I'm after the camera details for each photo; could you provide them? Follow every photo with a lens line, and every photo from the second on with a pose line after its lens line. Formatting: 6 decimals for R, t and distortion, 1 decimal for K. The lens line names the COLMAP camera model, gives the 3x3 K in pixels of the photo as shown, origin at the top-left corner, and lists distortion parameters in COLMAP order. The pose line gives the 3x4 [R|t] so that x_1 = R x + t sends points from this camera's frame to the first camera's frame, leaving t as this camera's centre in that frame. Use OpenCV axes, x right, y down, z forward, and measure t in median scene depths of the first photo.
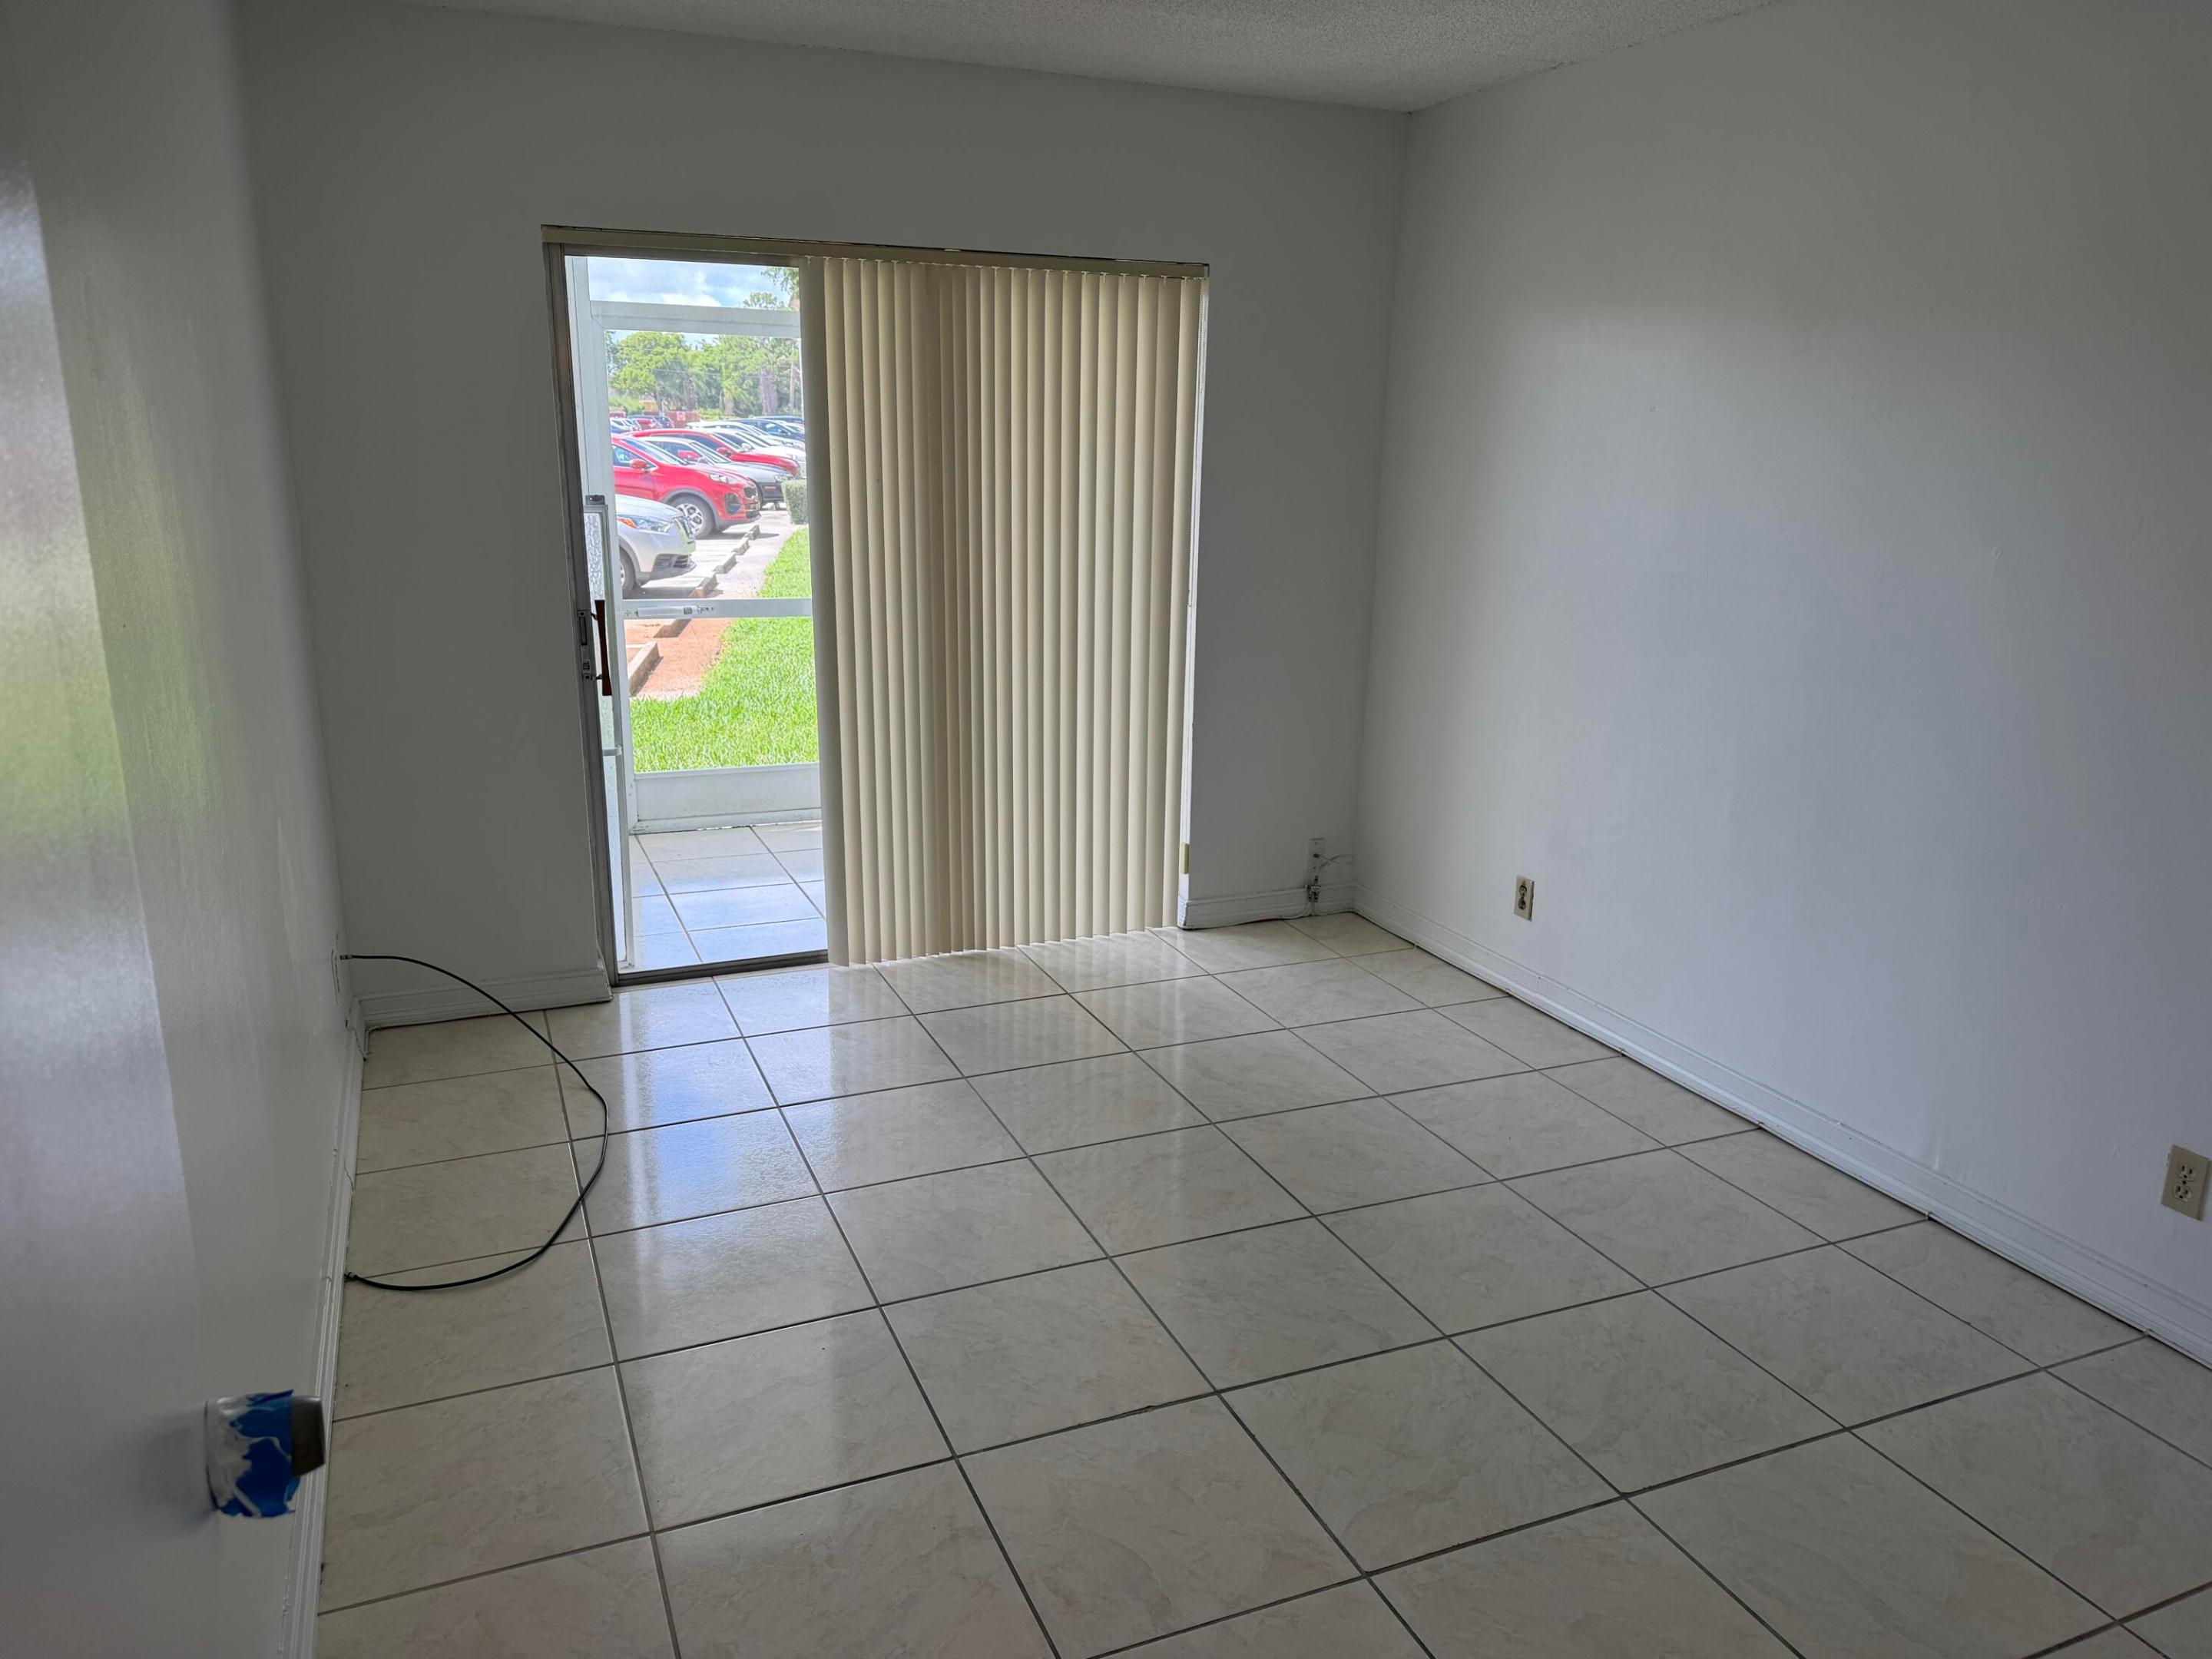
lens RADIAL K [[1546.3, 0, 1041.3], [0, 1546.3, 804.8], [0, 0, 1]] dist [0.213074, -0.309514]
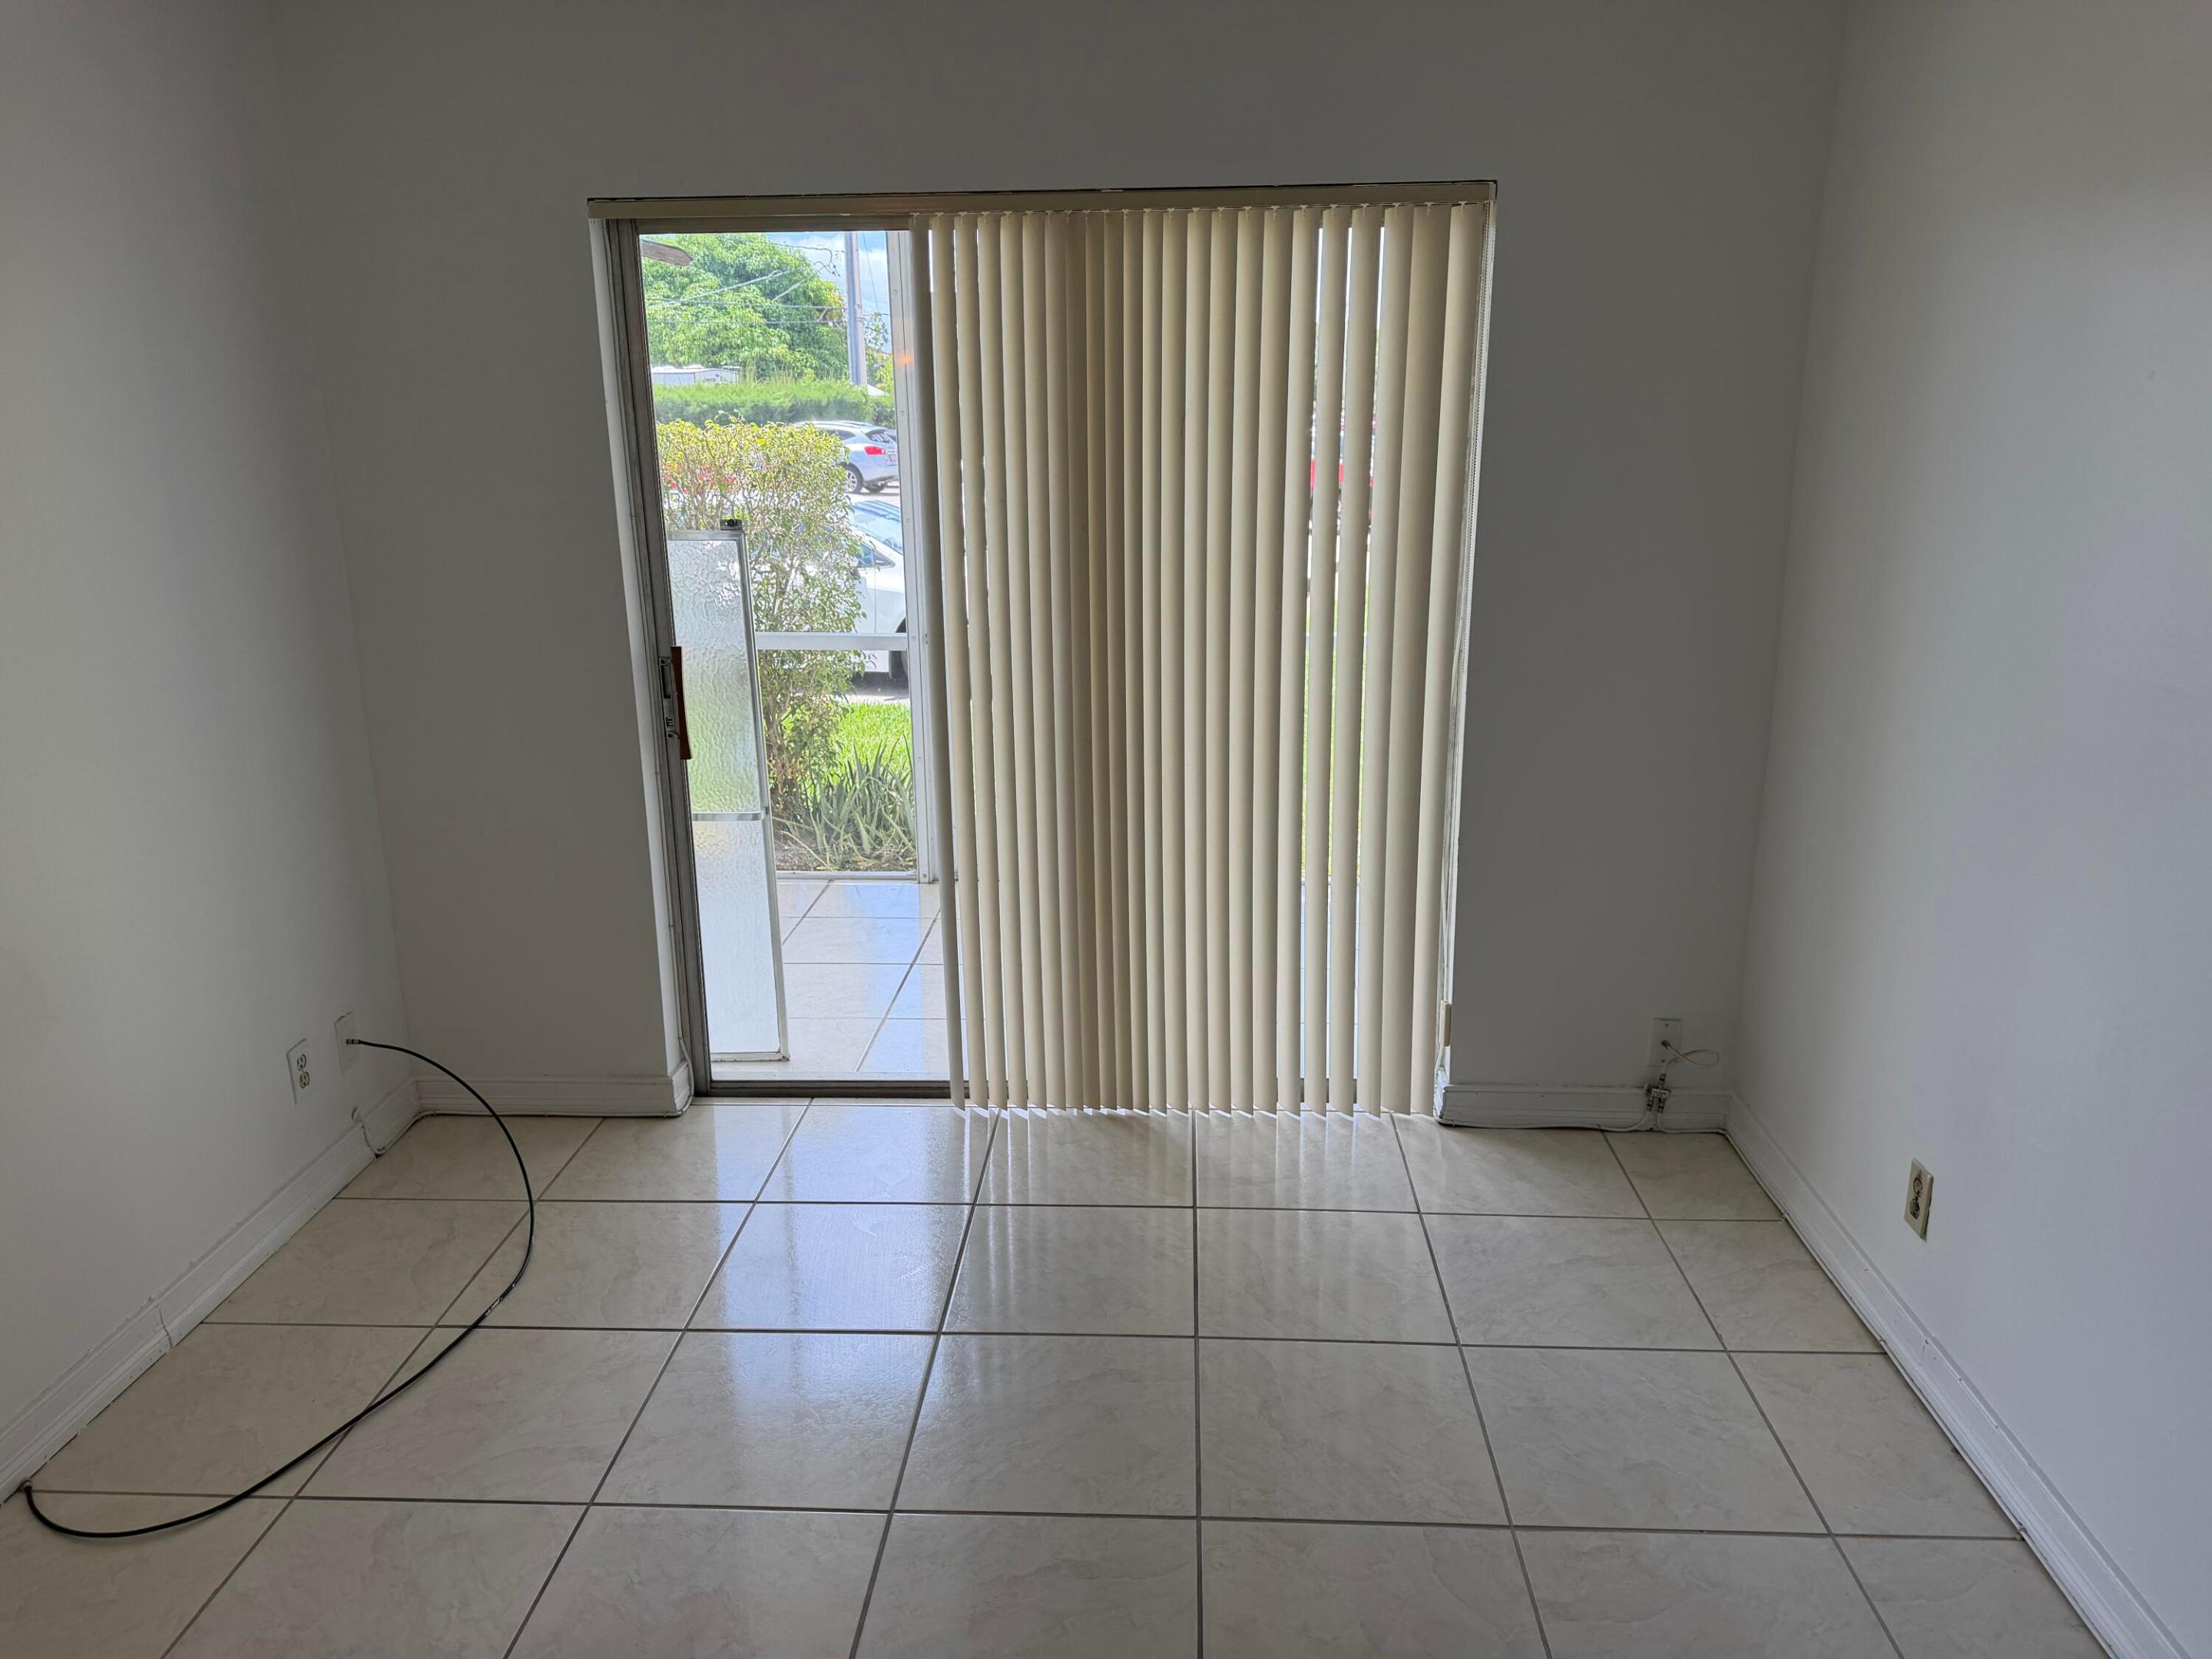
lens RADIAL K [[1546.3, 0, 1041.3], [0, 1546.3, 804.8], [0, 0, 1]] dist [0.213074, -0.309514]
pose [[0.910864, 0.080601, -0.404761, 0.226567], [-0.076498, 0.996722, 0.026330, -0.076791], [0.405556, 0.006980, 0.914044, 0.293907]]
